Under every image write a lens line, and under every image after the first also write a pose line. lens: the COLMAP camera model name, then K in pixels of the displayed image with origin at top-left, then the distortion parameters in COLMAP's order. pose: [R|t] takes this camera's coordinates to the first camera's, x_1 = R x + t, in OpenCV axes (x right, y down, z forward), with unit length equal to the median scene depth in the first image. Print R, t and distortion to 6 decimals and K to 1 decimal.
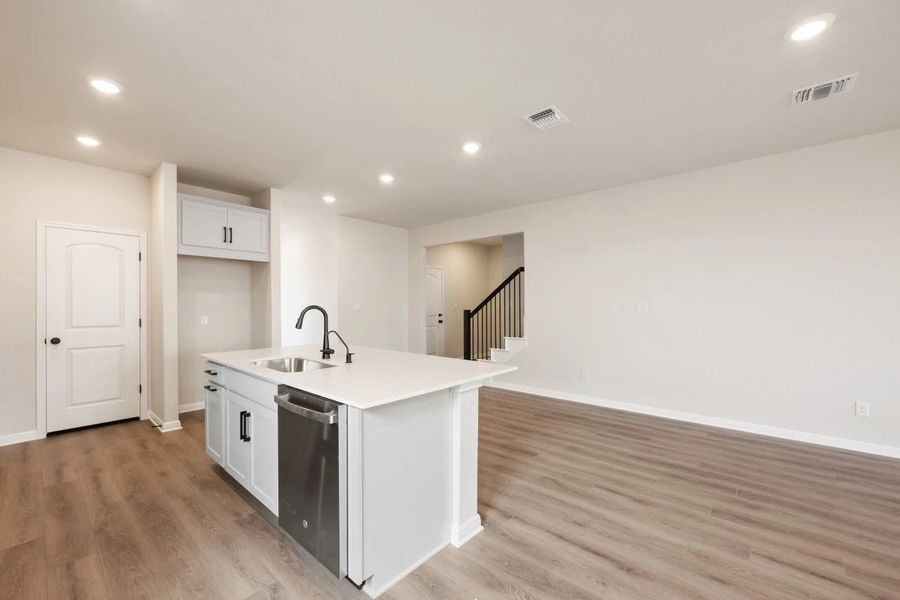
lens RADIAL K [[364.9, 0, 447.2], [0, 364.9, 307.1], [0, 0, 1]] dist [-0.001119, -0.000011]
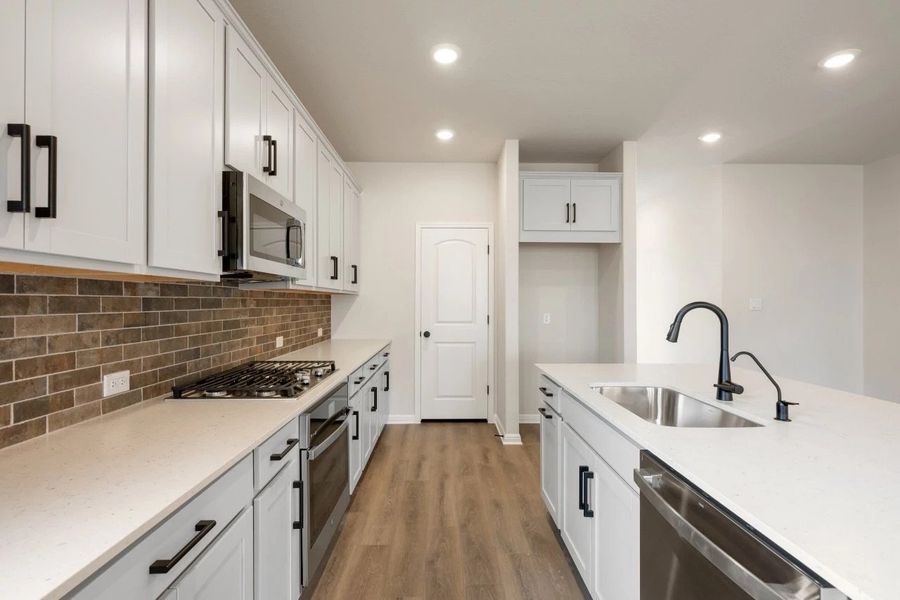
lens RADIAL K [[430.1, 0, 450.0], [0, 430.1, 300.0], [0, 0, 1]] dist [0.000128, 0.000030]
pose [[0.676635, 0.000388, -0.736319, -0.115958], [-0.006046, 0.999969, -0.005029, -0.001465], [0.736294, 0.007855, 0.676616, 0.225162]]
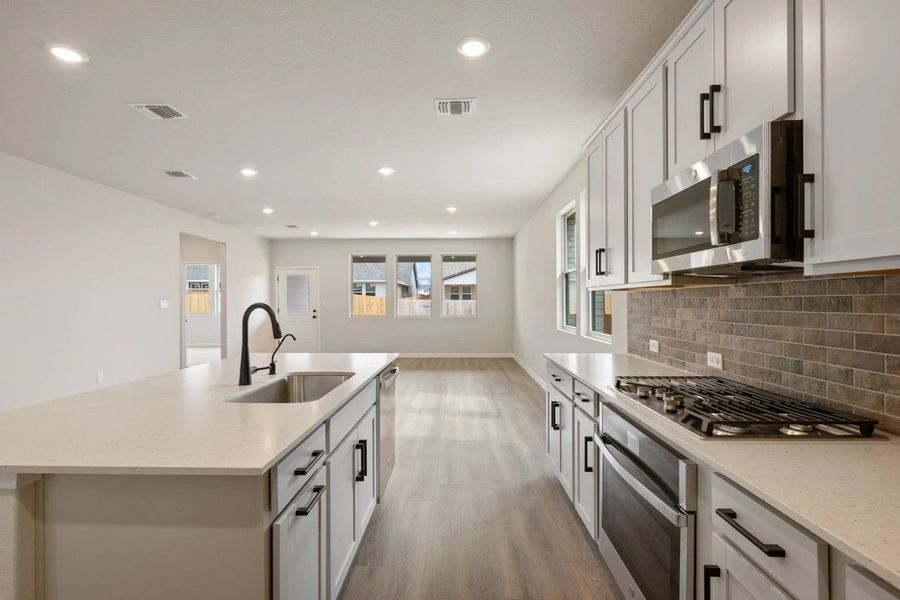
lens RADIAL K [[422.0, 0, 450.0], [0, 422.0, 300.0], [0, 0, 1]] dist [0.000241, -0.000020]
pose [[-0.647688, 0.007734, 0.761866, -0.974954], [0.008396, 0.999960, -0.003013, -0.003967], [-0.761859, 0.004445, -0.647727, 1.031145]]
